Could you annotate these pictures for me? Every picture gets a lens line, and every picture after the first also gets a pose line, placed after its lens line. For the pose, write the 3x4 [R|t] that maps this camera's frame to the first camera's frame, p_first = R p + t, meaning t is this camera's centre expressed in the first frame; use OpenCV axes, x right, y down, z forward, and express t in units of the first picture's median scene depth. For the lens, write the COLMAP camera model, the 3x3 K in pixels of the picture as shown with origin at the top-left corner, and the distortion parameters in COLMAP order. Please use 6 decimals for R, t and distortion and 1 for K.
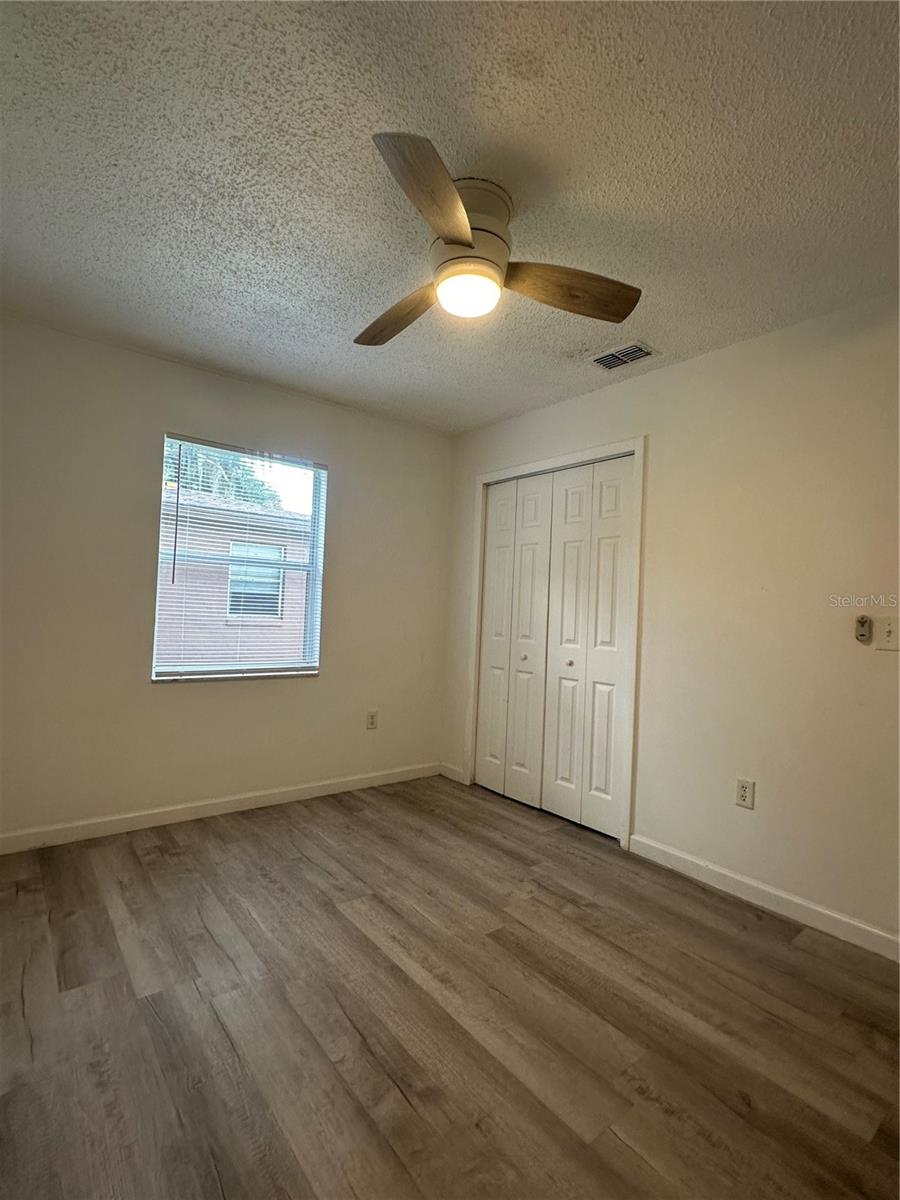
lens RADIAL K [[573.1, 0, 446.9], [0, 573.1, 600.3], [0, 0, 1]] dist [-0.003526, 0.001072]
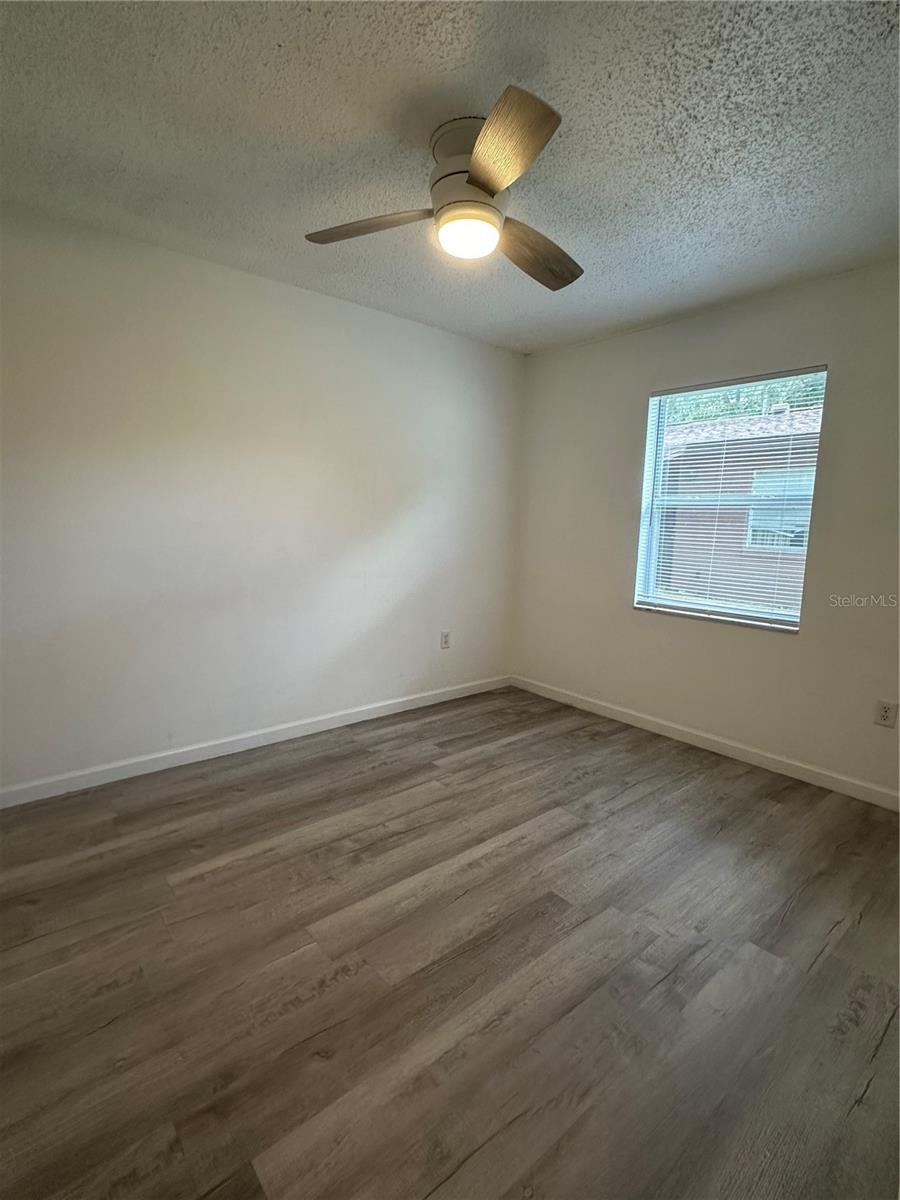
lens RADIAL K [[573.1, 0, 446.9], [0, 573.1, 600.3], [0, 0, 1]] dist [-0.003526, 0.001072]
pose [[0.027164, 0.098482, -0.994768, 0.880635], [-0.007210, 0.995129, 0.098321, 0.012257], [0.999605, 0.004501, 0.027742, 0.734777]]
